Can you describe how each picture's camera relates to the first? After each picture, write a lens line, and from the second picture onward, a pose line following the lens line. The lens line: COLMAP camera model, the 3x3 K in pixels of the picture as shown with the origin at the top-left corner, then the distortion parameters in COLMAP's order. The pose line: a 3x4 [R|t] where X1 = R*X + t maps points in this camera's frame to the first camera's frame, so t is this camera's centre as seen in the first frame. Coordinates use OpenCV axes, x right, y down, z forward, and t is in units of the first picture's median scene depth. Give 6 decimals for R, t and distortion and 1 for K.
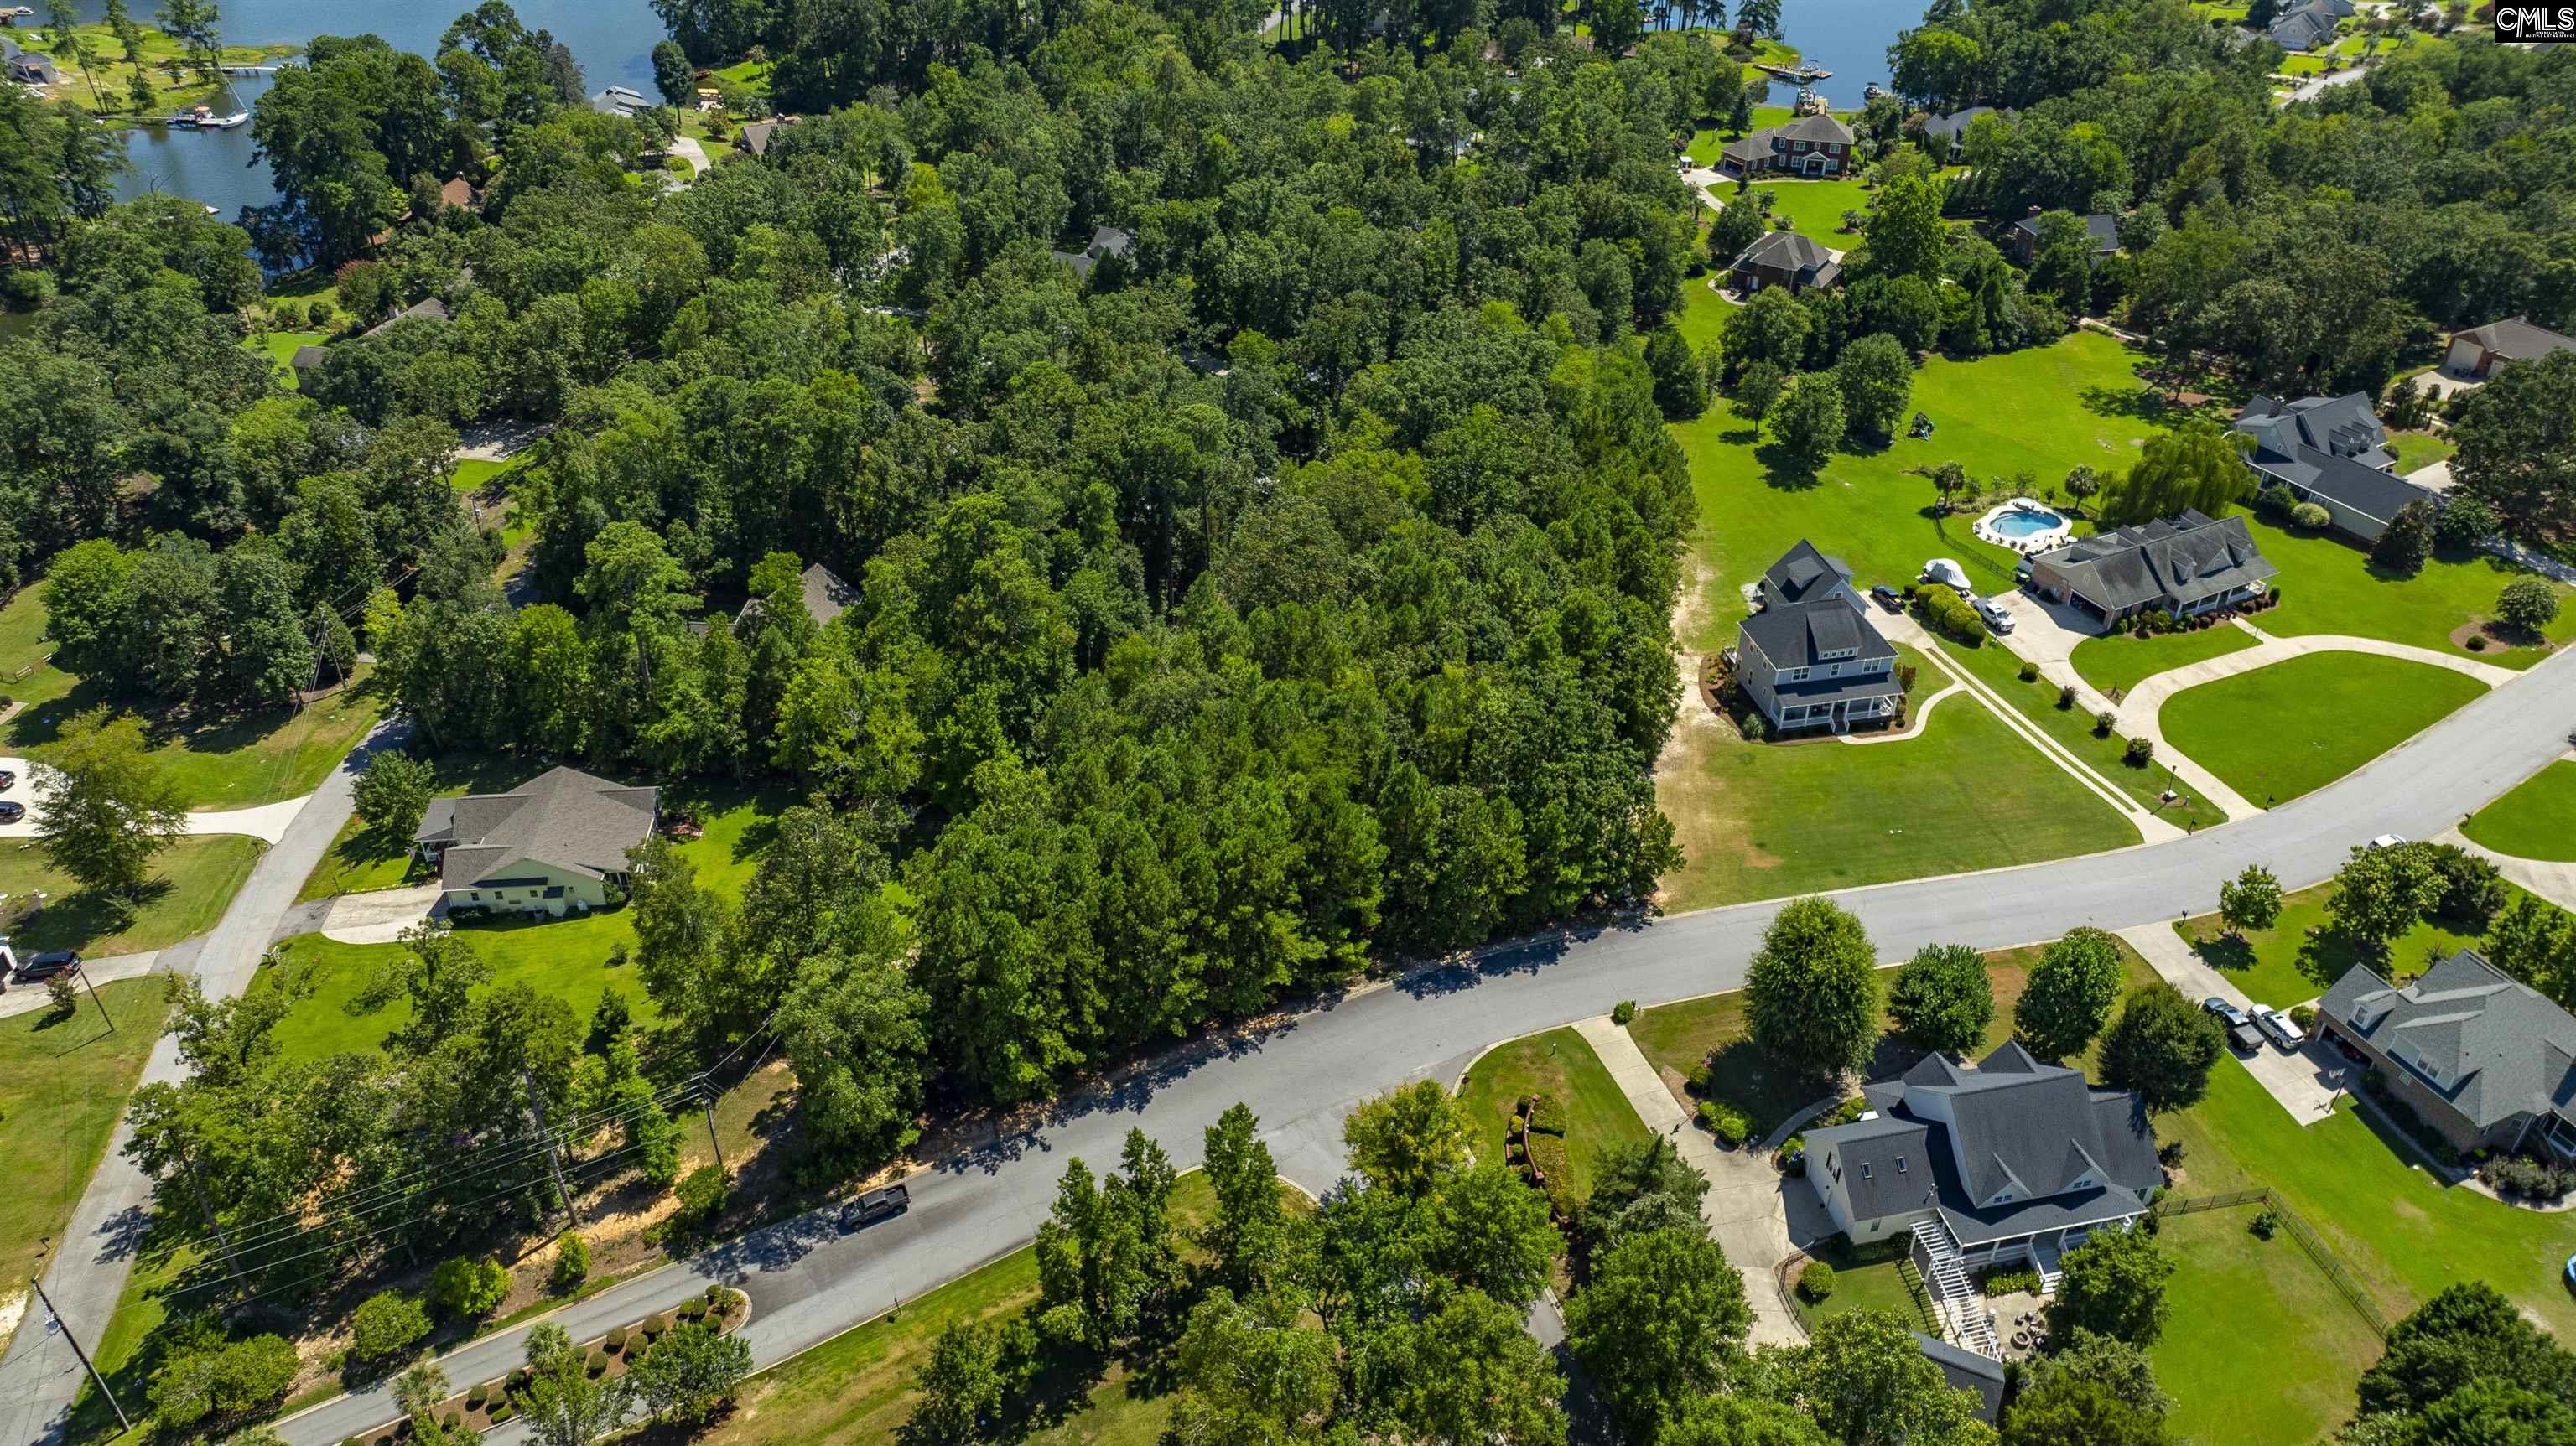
lens RADIAL K [[1816.0, 0, 1289.0], [0, 1816.0, 710.0], [0, 0, 1]] dist [-0.049570, 0.049549]
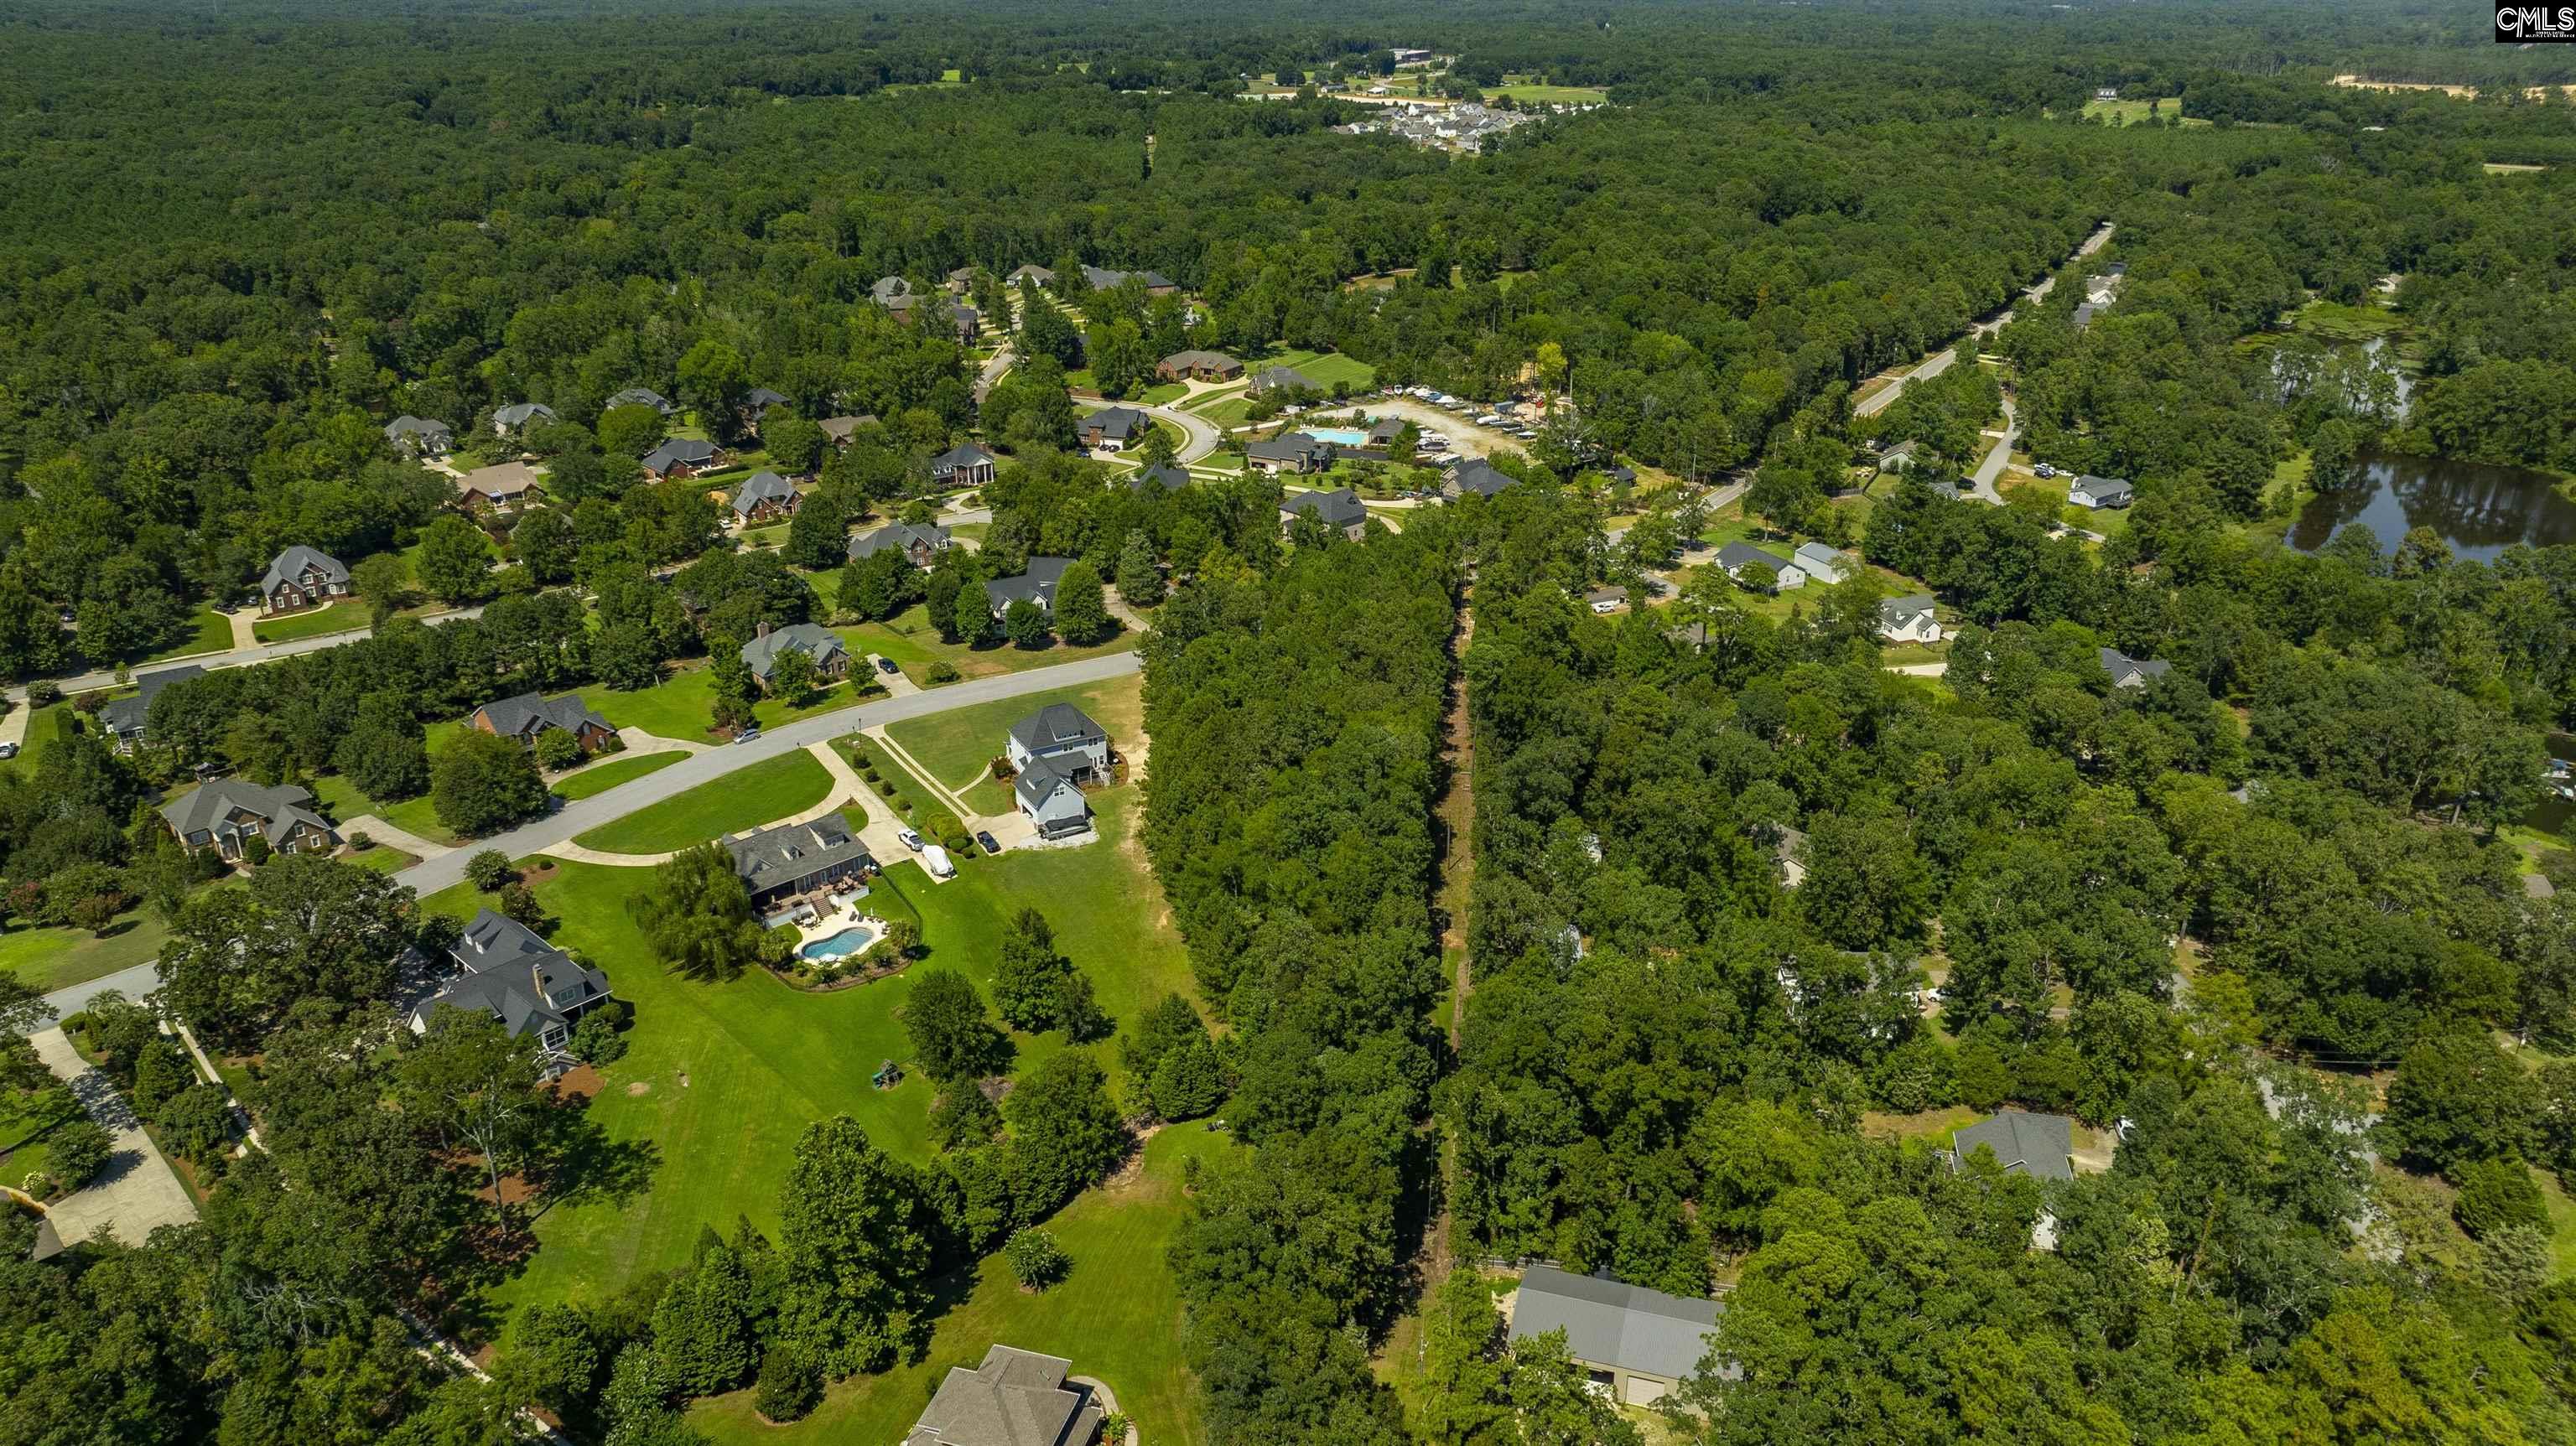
lens RADIAL K [[1816.0, 0, 1292.9], [0, 1816.0, 716.4], [0, 0, 1]] dist [-0.049570, 0.049549]
pose [[-0.958146, 0.100217, -0.268166, 0.543221], [-0.172514, 0.545423, 0.820215, -1.439994], [0.228464, 0.832148, -0.505306, 1.922996]]
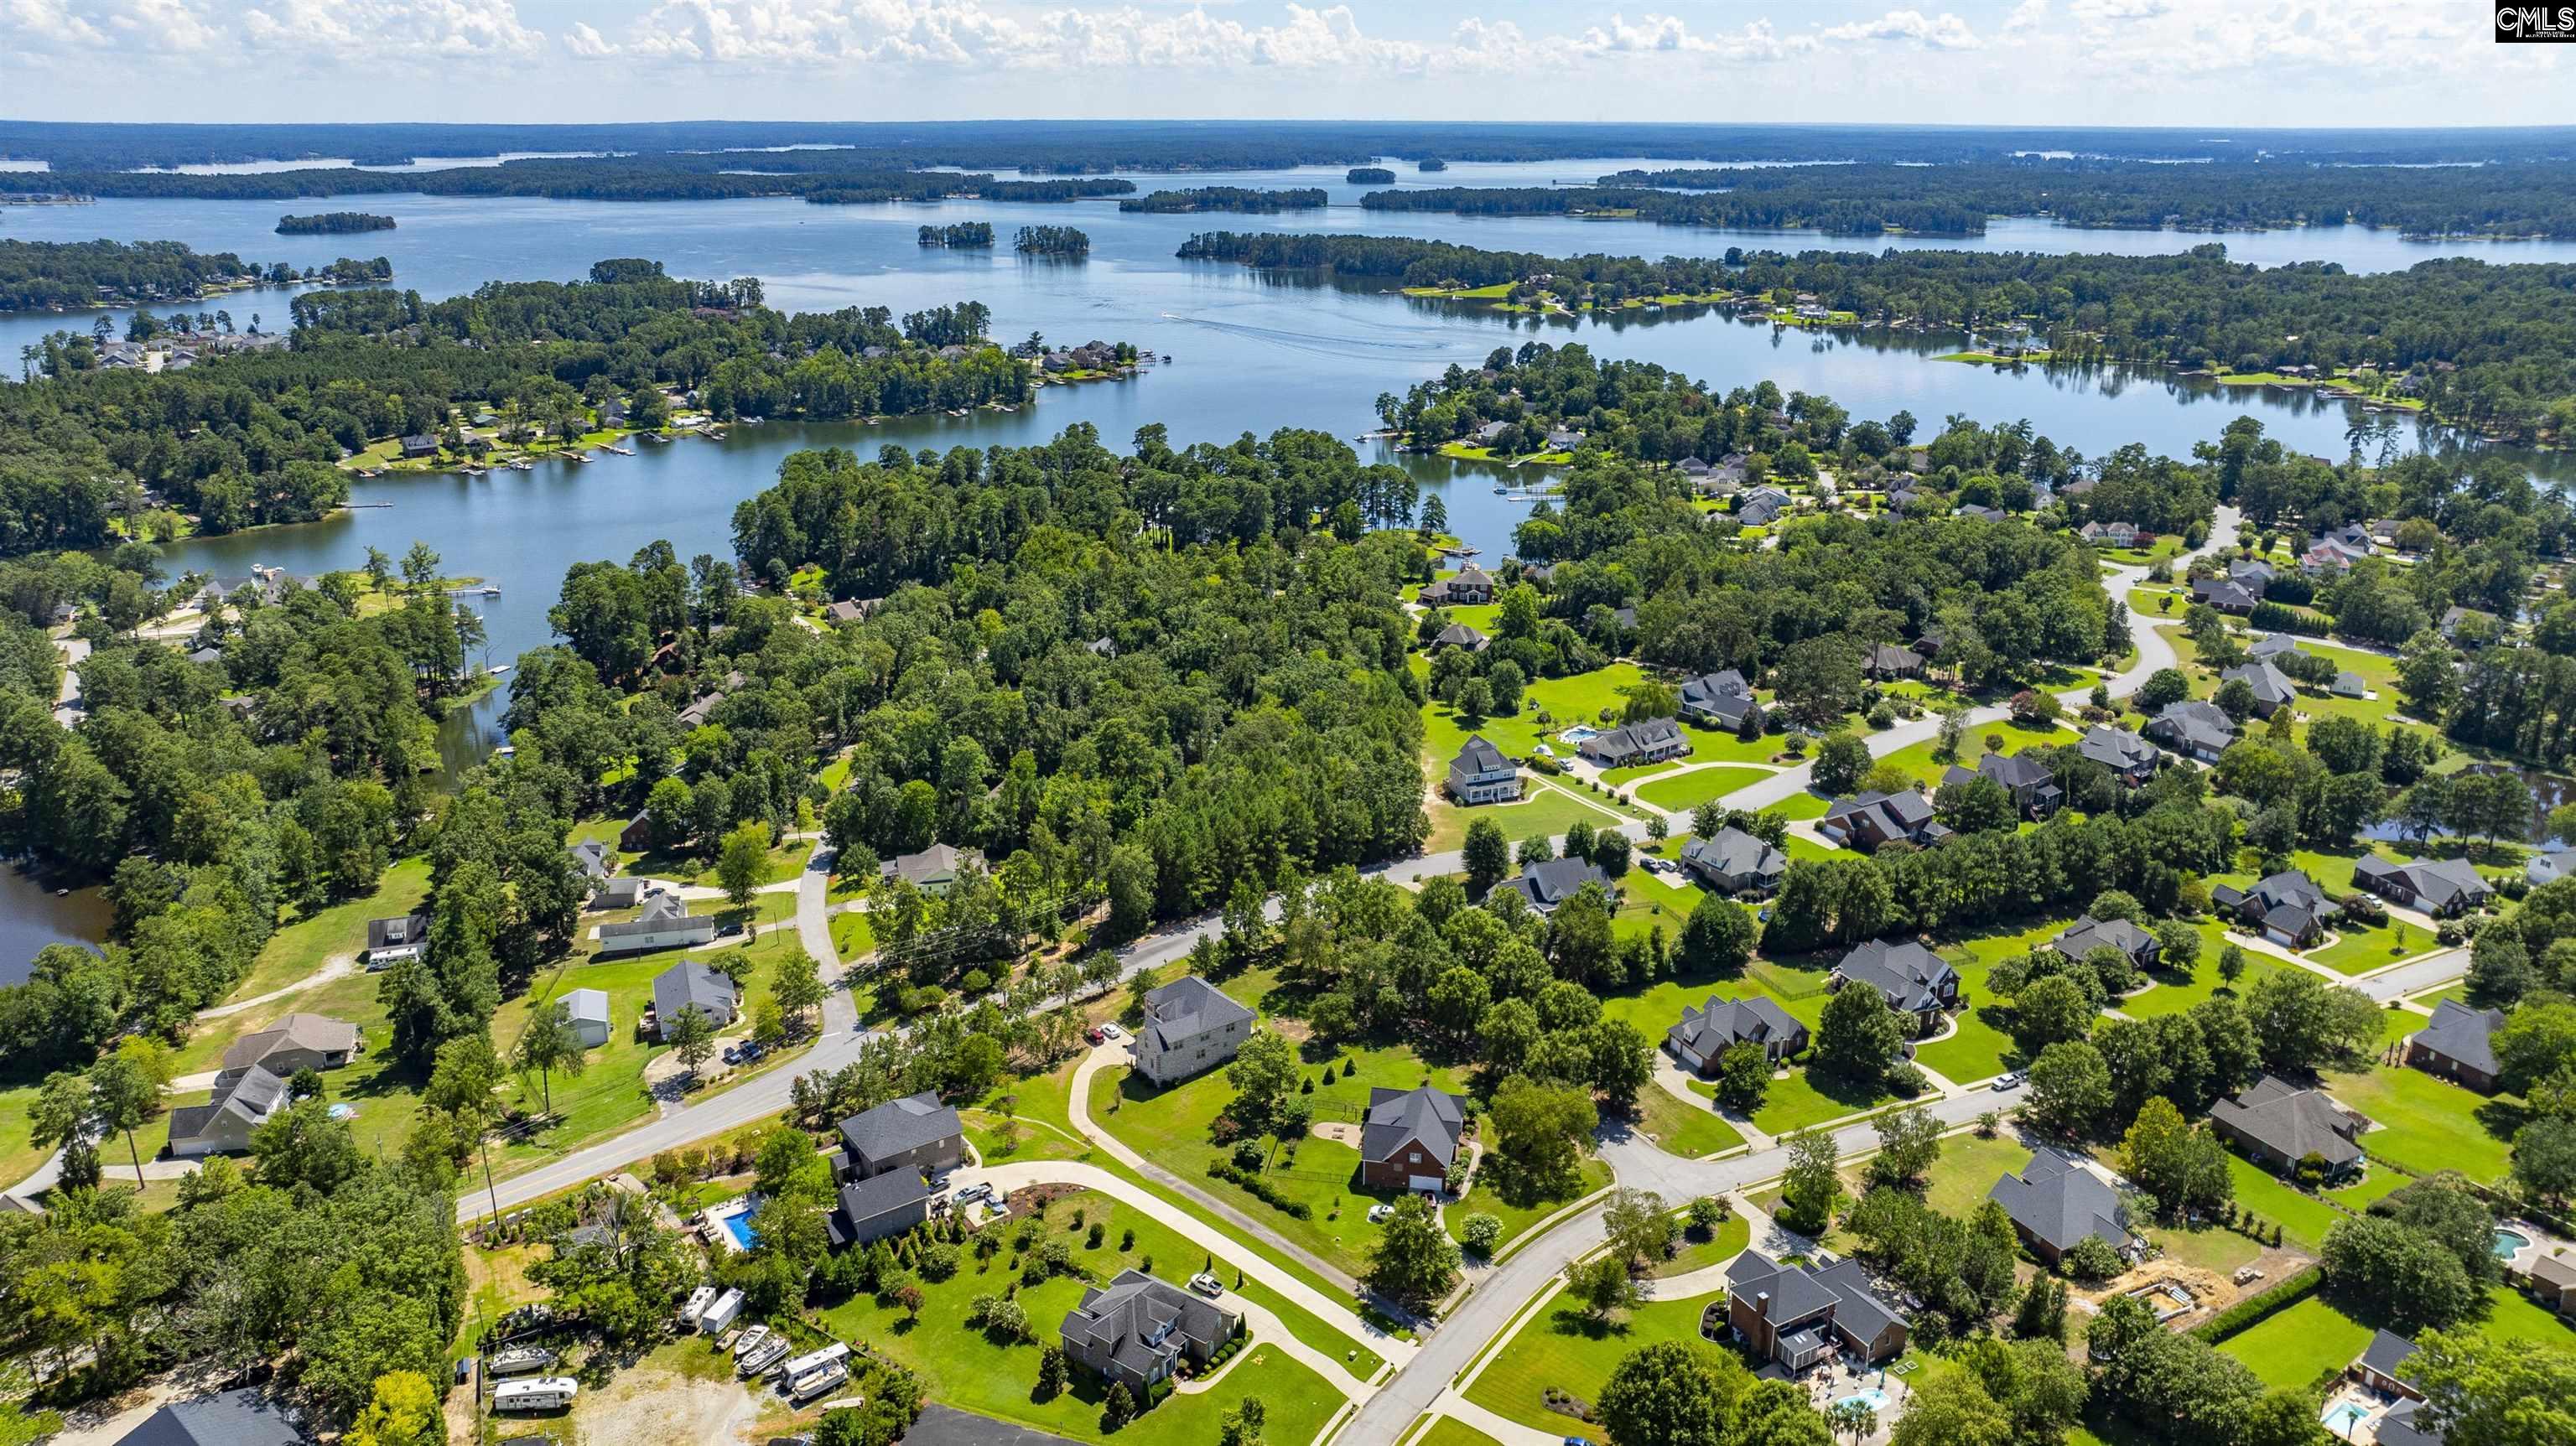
lens RADIAL K [[1816.0, 0, 1293.8], [0, 1816.0, 740.2], [0, 0, 1]] dist [-0.049570, 0.049549]
pose [[0.986896, -0.058854, 0.150241, -0.294995], [0.095842, 0.962872, -0.252372, 0.506352], [-0.129809, 0.263464, 0.955895, -1.208620]]
